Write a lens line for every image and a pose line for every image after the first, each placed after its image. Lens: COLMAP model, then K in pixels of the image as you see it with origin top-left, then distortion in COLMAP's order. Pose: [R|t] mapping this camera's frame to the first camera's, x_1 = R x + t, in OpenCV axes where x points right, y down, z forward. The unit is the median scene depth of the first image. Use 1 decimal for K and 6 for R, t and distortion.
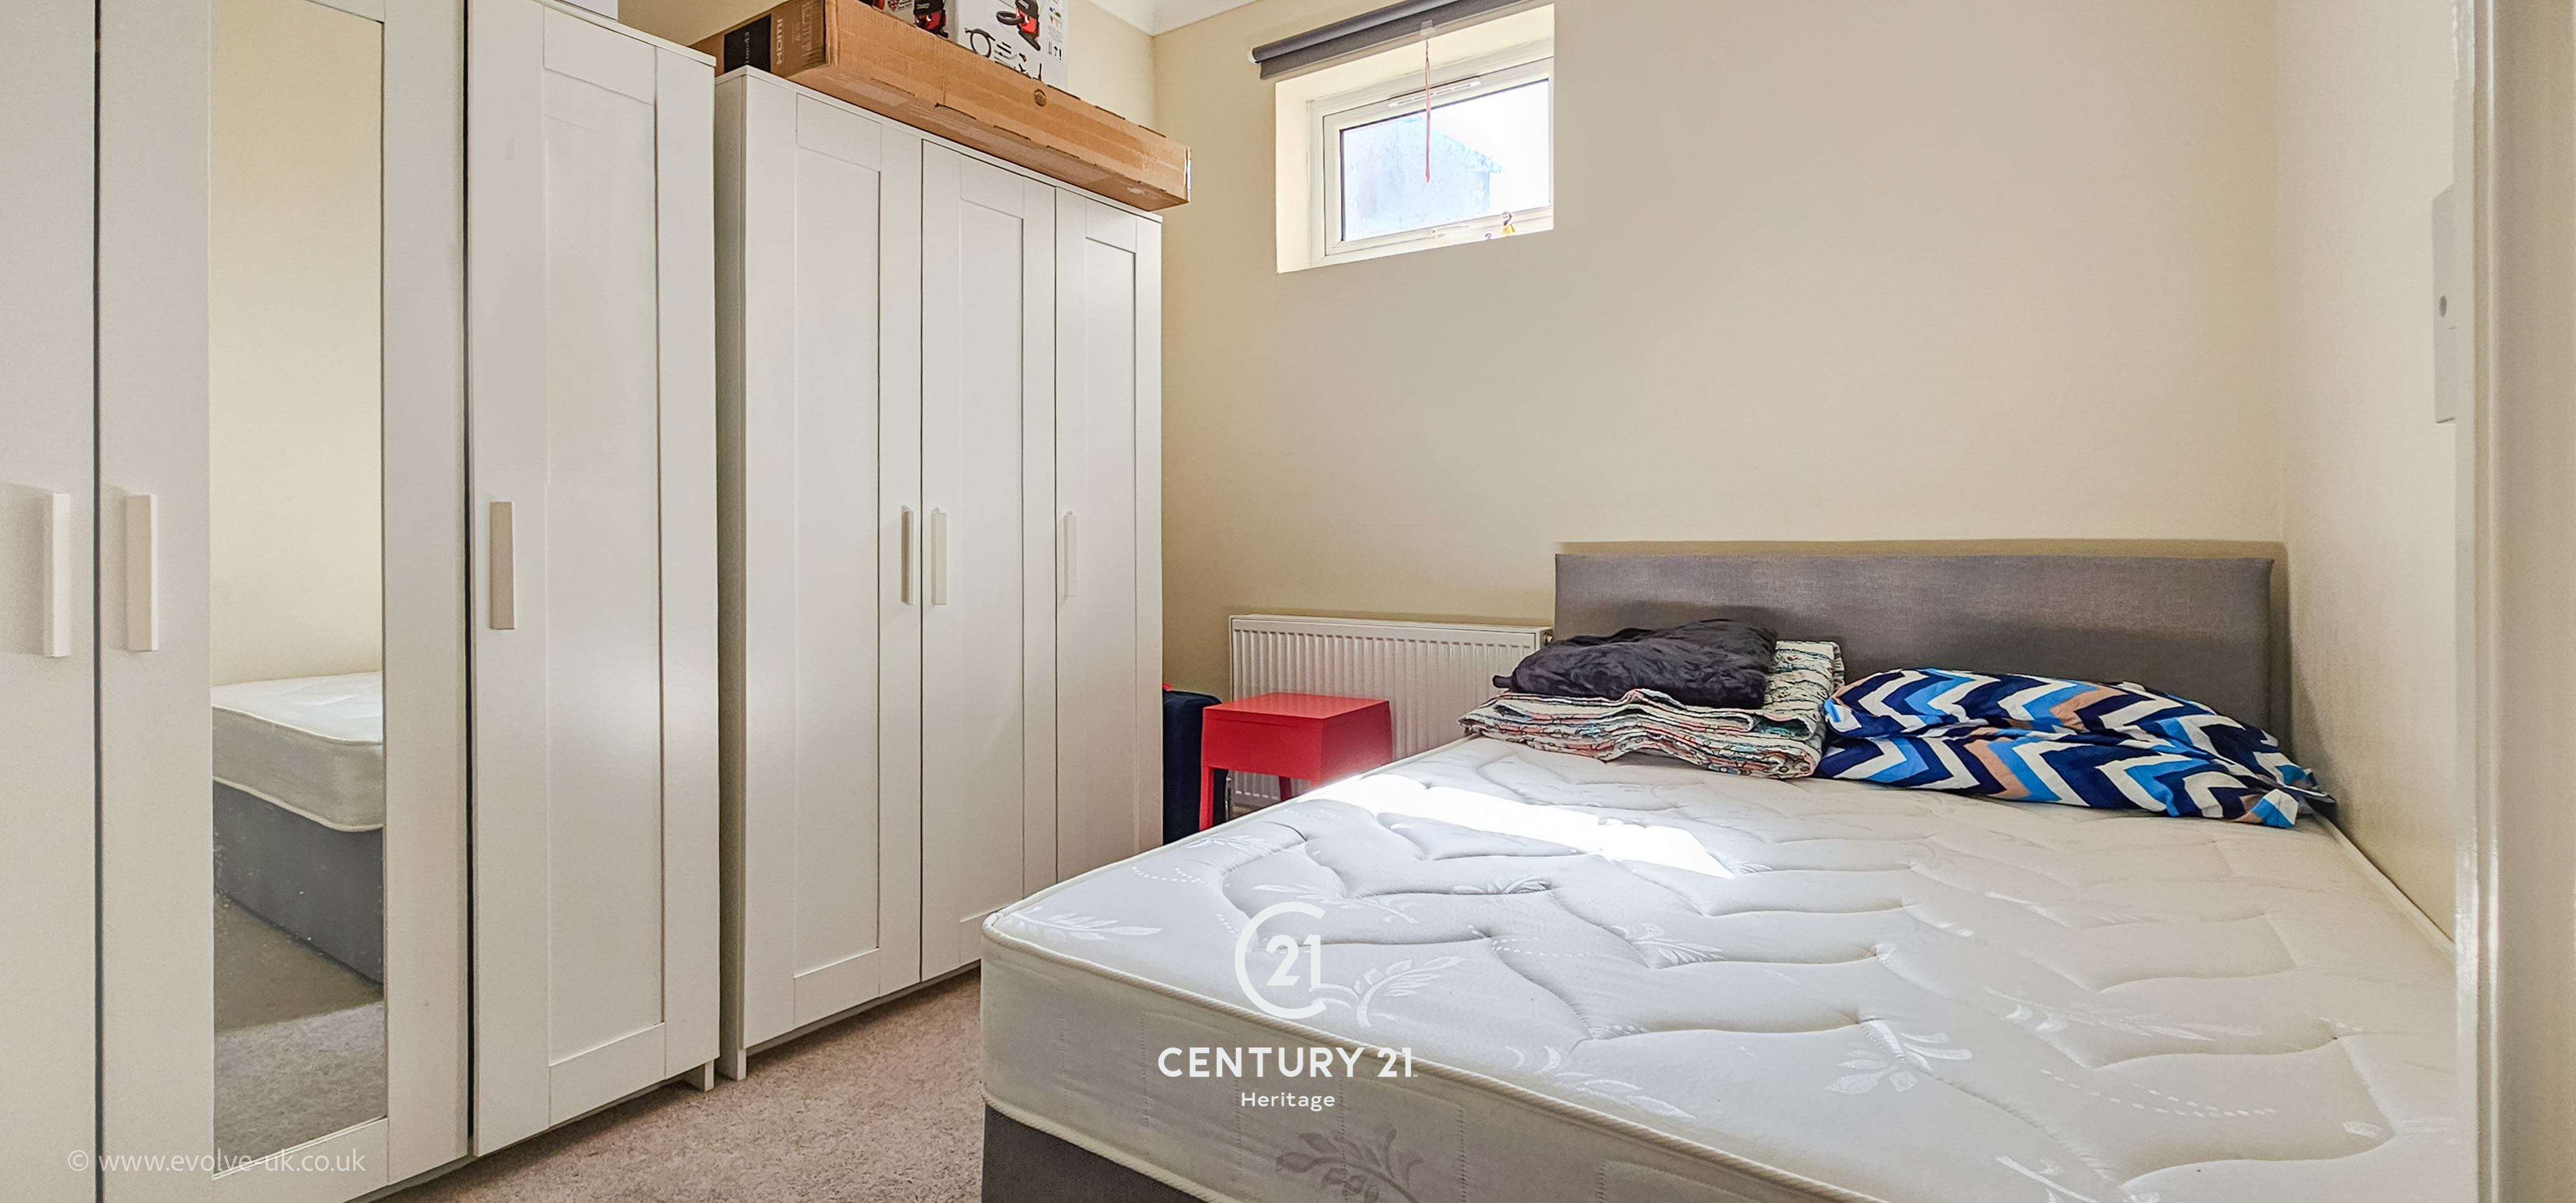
lens RADIAL K [[1113.5, 0, 1287.8], [0, 1113.5, 542.4], [0, 0, 1]] dist [0.000595, -0.000172]
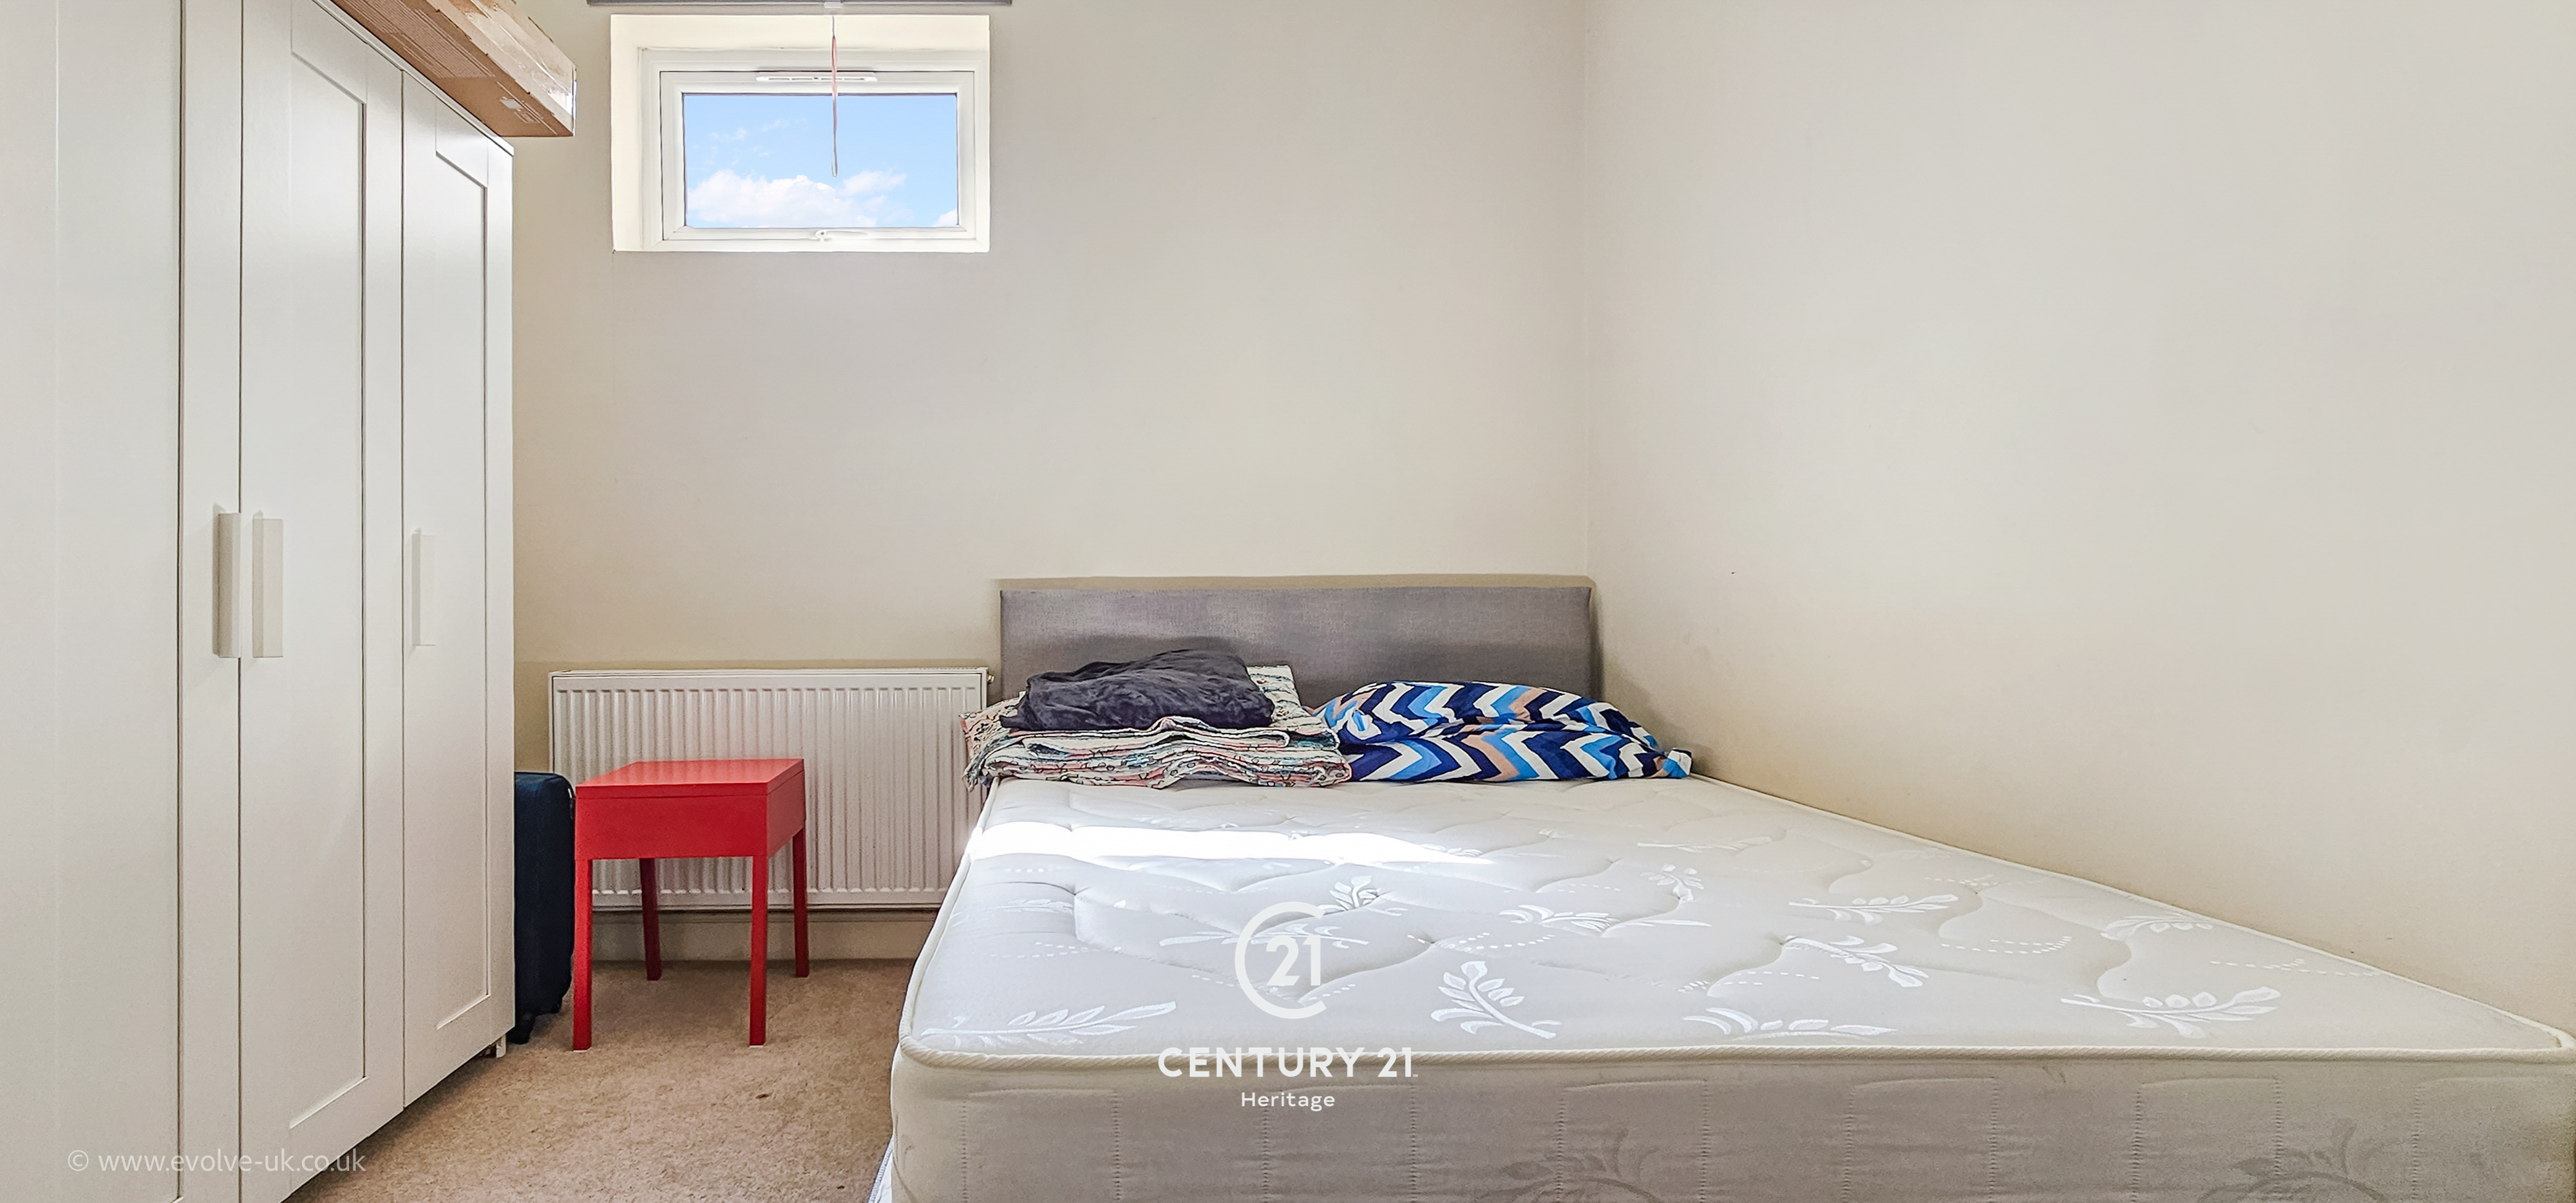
lens RADIAL K [[1123.6, 0, 1288.0], [0, 1123.6, 601.5], [0, 0, 1]] dist [-0.001214, -0.000104]
pose [[0.816725, -0.008132, 0.576969, -0.204767], [0.001815, 0.999932, 0.011523, 0.016123], [-0.577024, -0.008364, 0.816685, 0.107752]]
